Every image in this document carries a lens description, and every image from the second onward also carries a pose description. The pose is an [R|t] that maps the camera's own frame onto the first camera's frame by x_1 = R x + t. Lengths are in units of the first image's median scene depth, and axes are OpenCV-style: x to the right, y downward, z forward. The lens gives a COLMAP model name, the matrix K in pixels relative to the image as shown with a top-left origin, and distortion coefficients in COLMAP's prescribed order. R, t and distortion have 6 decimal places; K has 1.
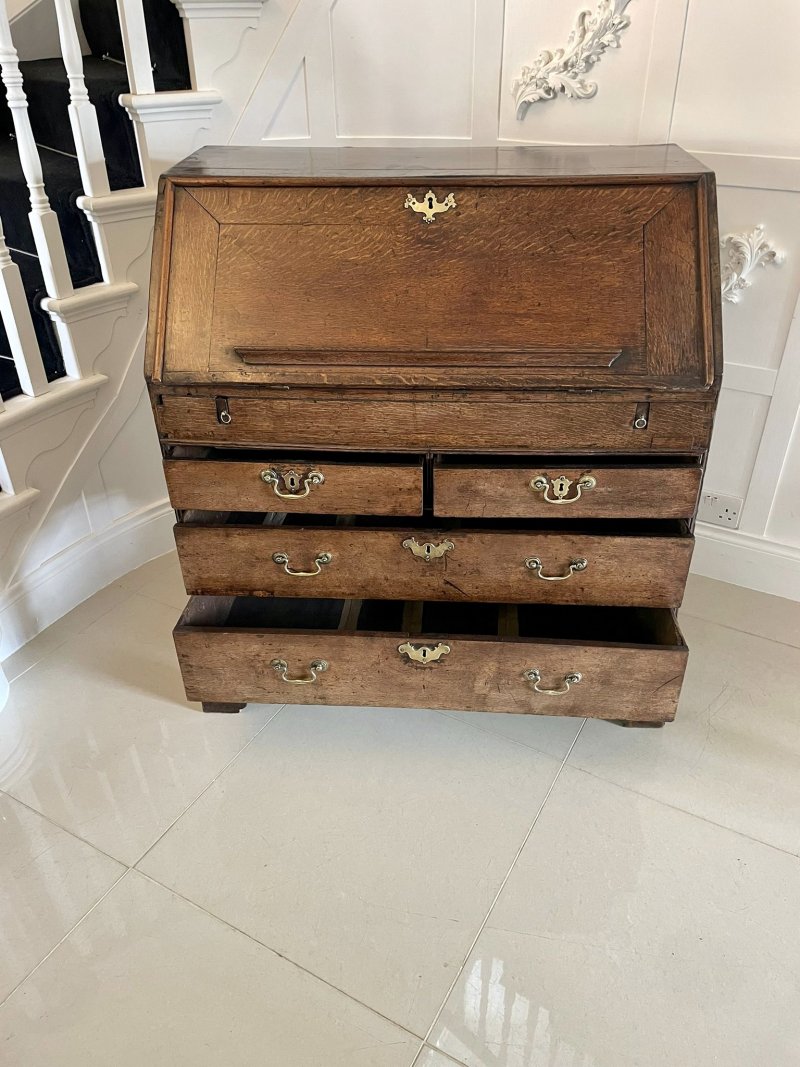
lens RADIAL K [[801.1, 0, 404.6], [0, 801.1, 540.4], [0, 0, 1]] dist [0.066888, -0.088393]
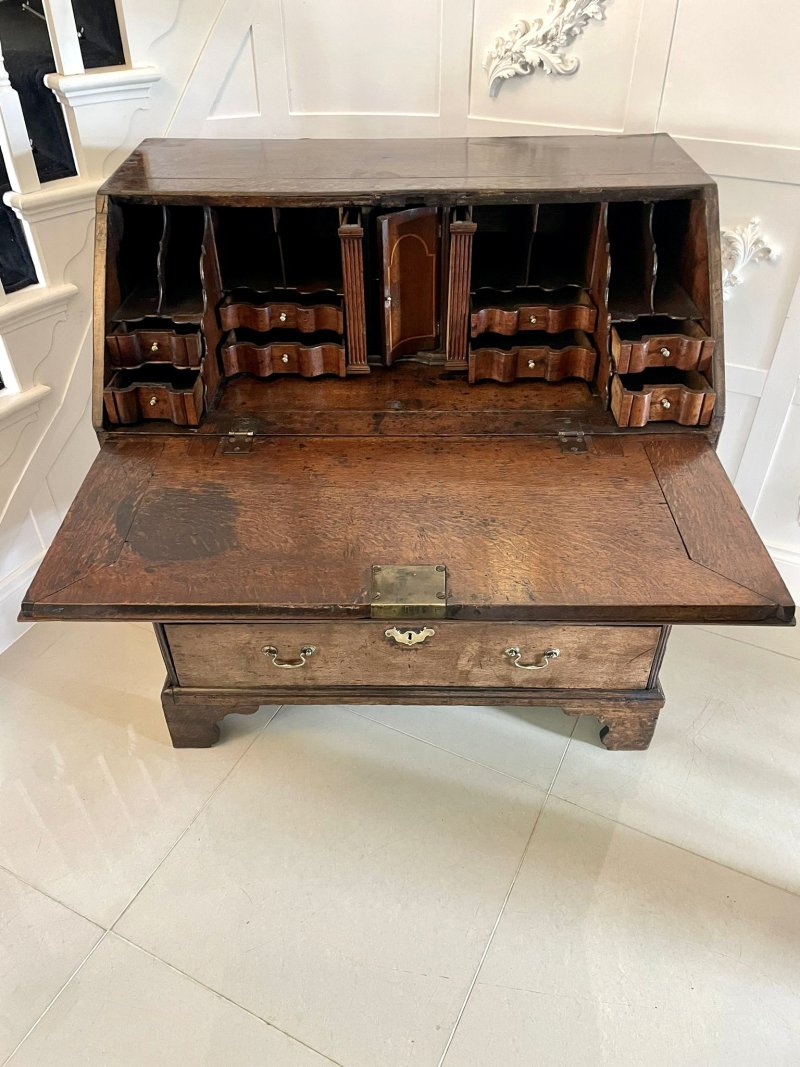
lens RADIAL K [[801.1, 0, 386.1], [0, 801.1, 542.3], [0, 0, 1]] dist [0.066888, -0.088393]
pose [[0.999151, -0.027554, 0.030618, -0.023239], [0.024544, 0.995207, 0.094663, -0.140255], [-0.033079, -0.093831, 0.995038, 0.069930]]
